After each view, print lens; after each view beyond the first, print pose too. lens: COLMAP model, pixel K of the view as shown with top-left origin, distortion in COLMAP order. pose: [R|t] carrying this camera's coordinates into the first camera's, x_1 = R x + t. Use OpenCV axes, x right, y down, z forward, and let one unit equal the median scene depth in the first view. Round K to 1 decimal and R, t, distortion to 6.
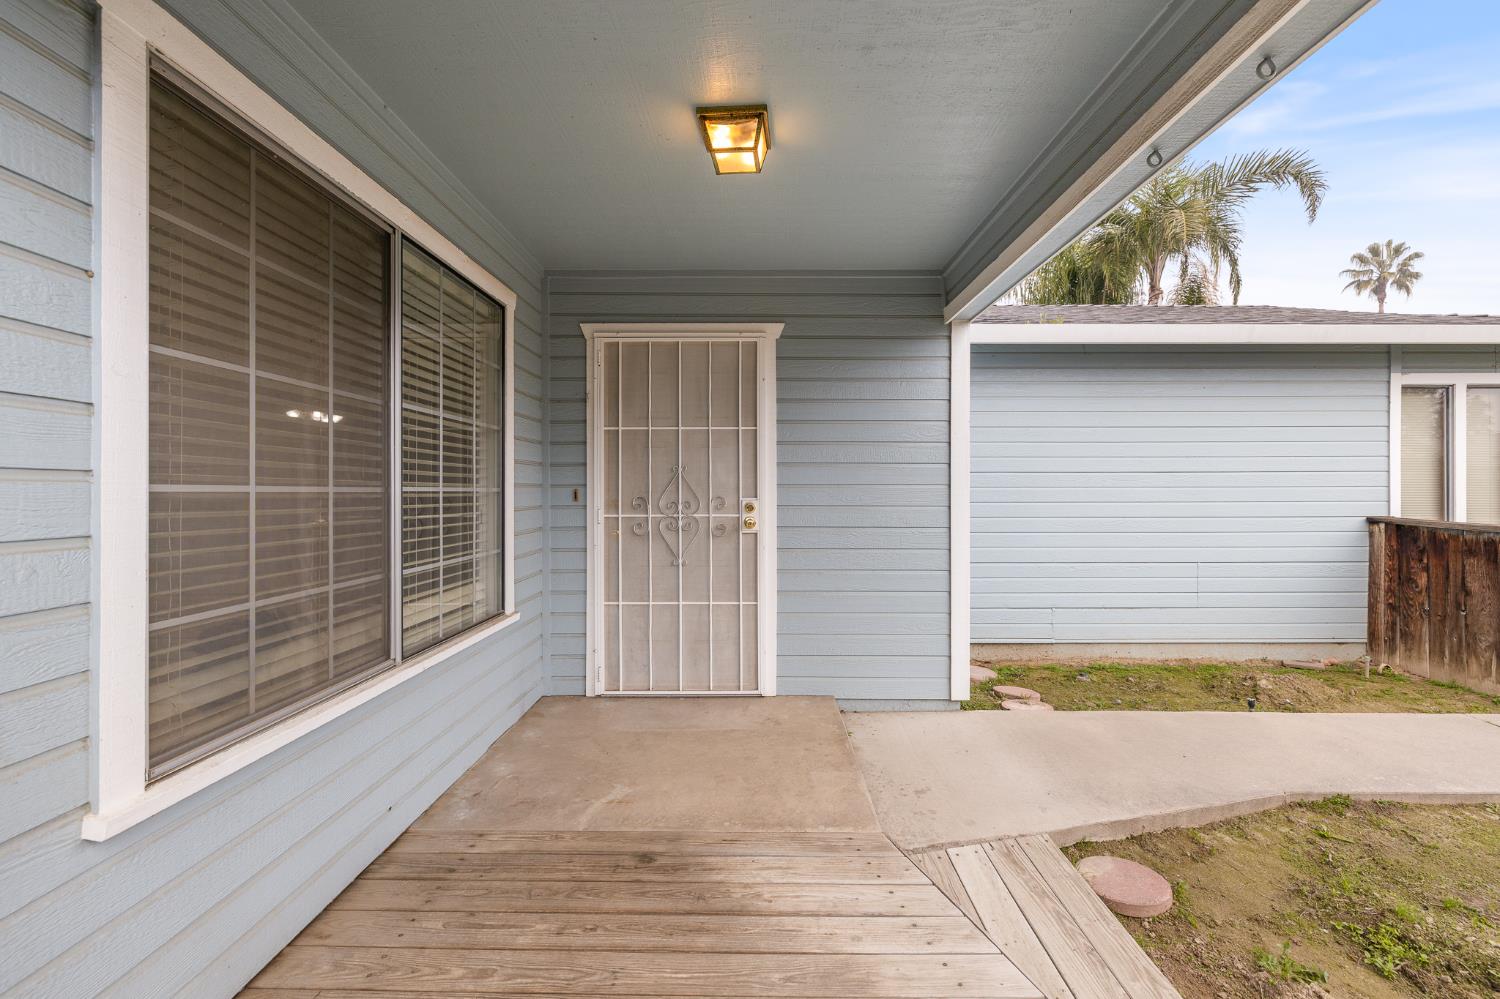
lens RADIAL K [[631.1, 0, 747.9], [0, 631.1, 492.2], [0, 0, 1]] dist [-0.001545, -0.000142]
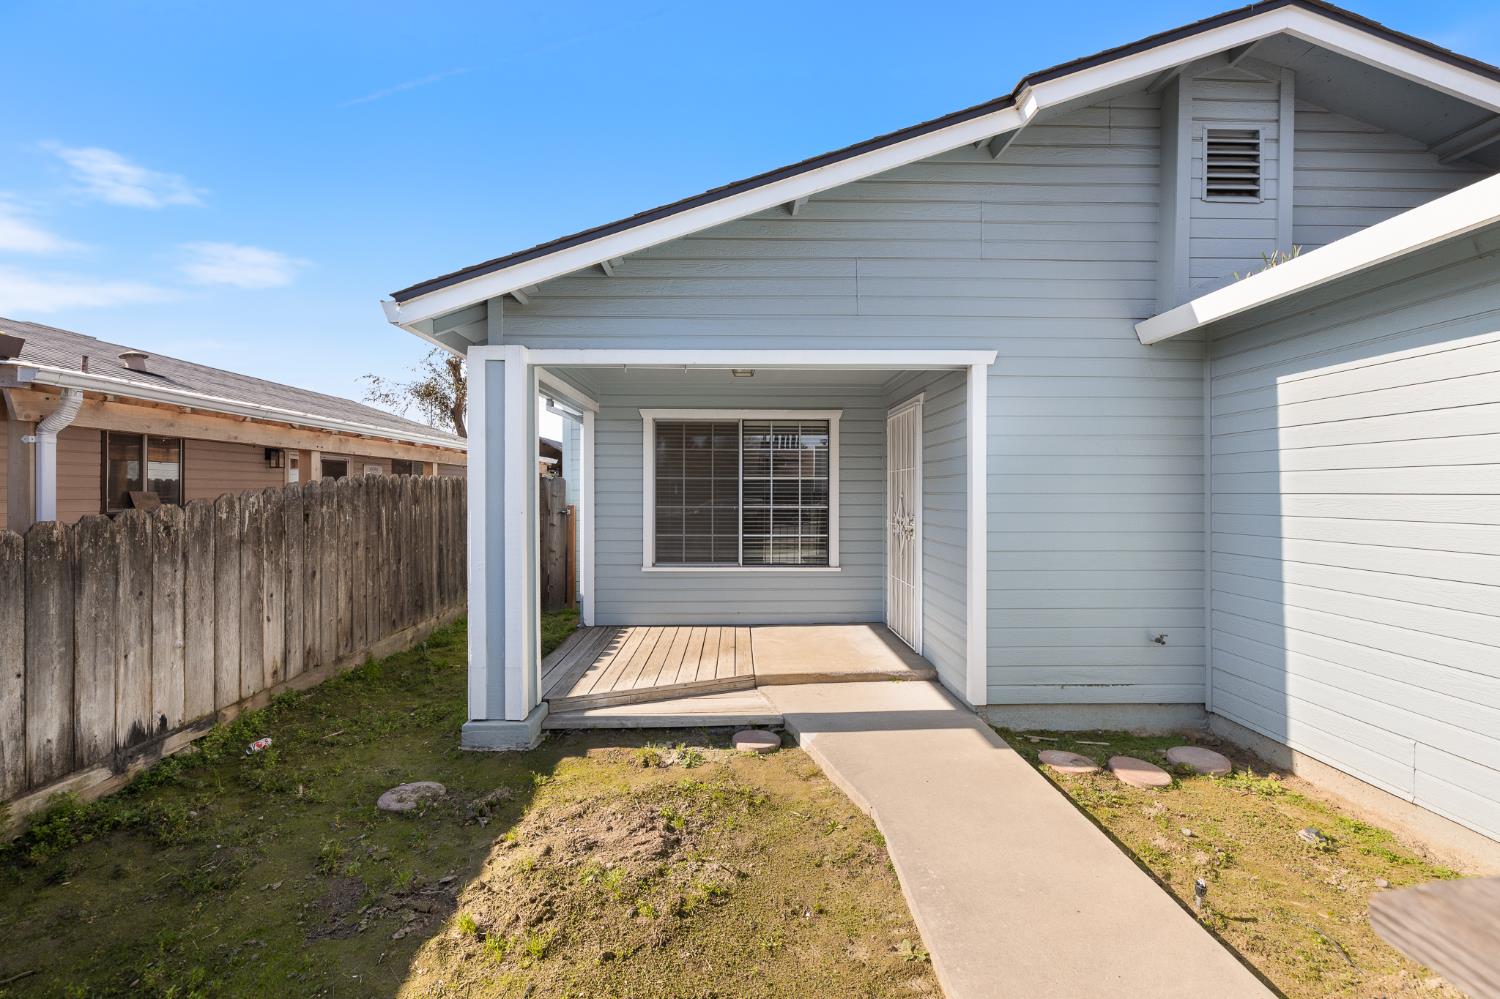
lens RADIAL K [[631.1, 0, 751.9], [0, 631.1, 494.3], [0, 0, 1]] dist [-0.001545, -0.000142]
pose [[0.037758, -0.000129, -0.999287, 3.434202], [-0.004811, 0.999988, -0.000311, -0.090675], [0.999275, 0.004820, 0.037757, 1.335600]]
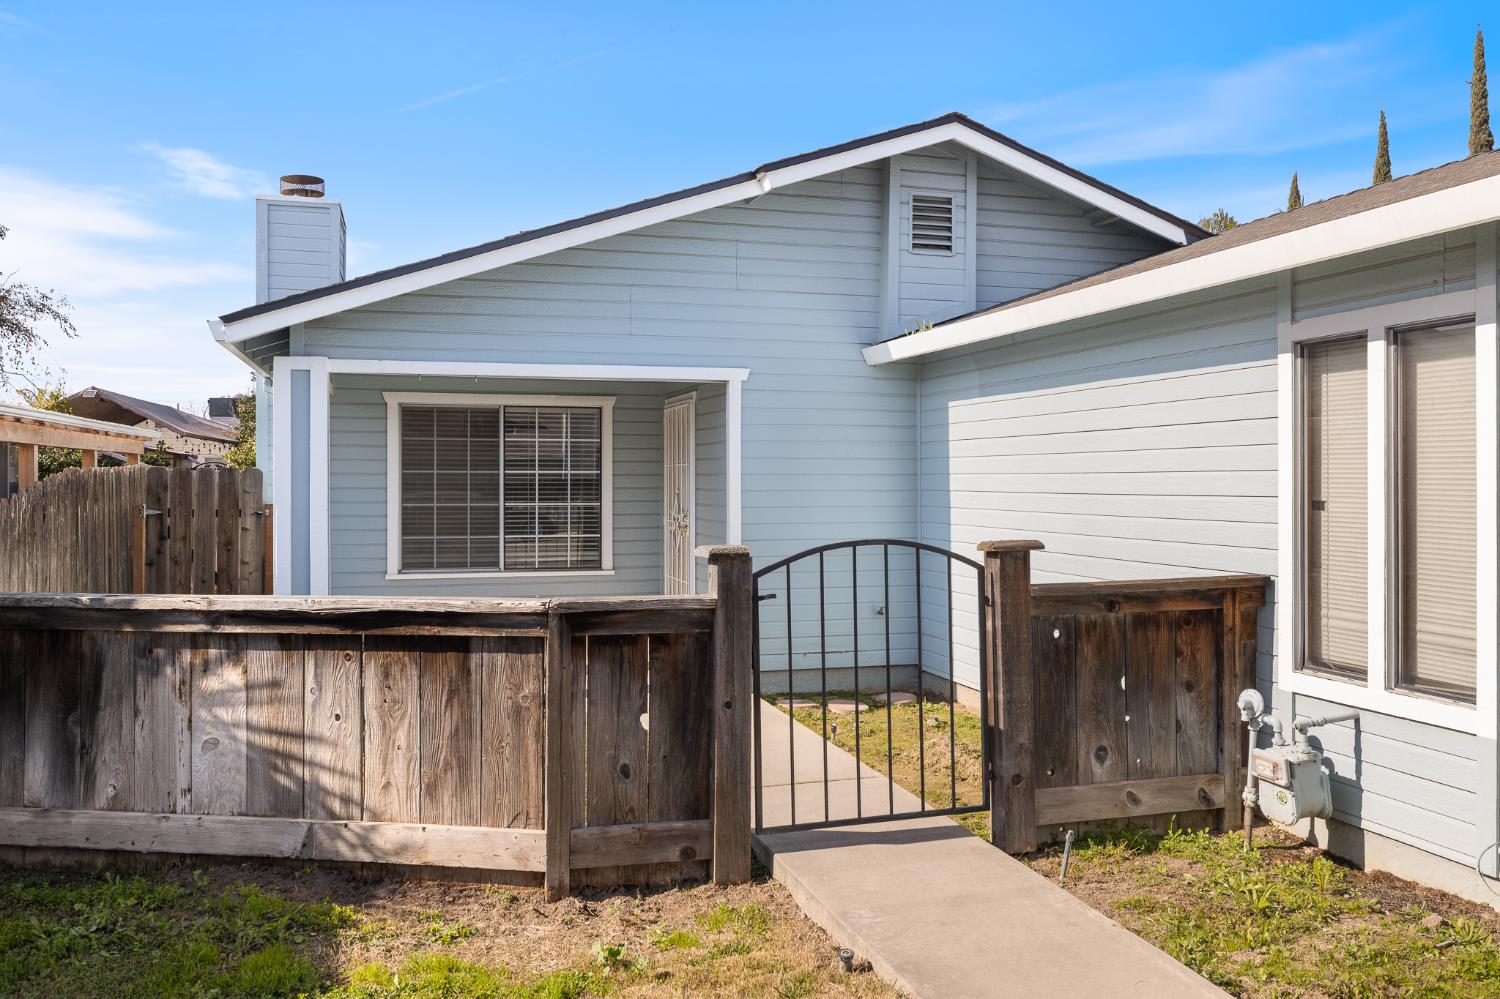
lens RADIAL K [[1219.2, 0, 752.5], [0, 1219.2, 488.6], [0, 0, 1]] dist [-0.019785, -0.003182]
pose [[0.295277, 0.007409, -0.955383, 6.512405], [-0.002206, 0.999973, 0.007073, -0.153737], [0.955409, 0.000019, 0.295285, 0.713933]]
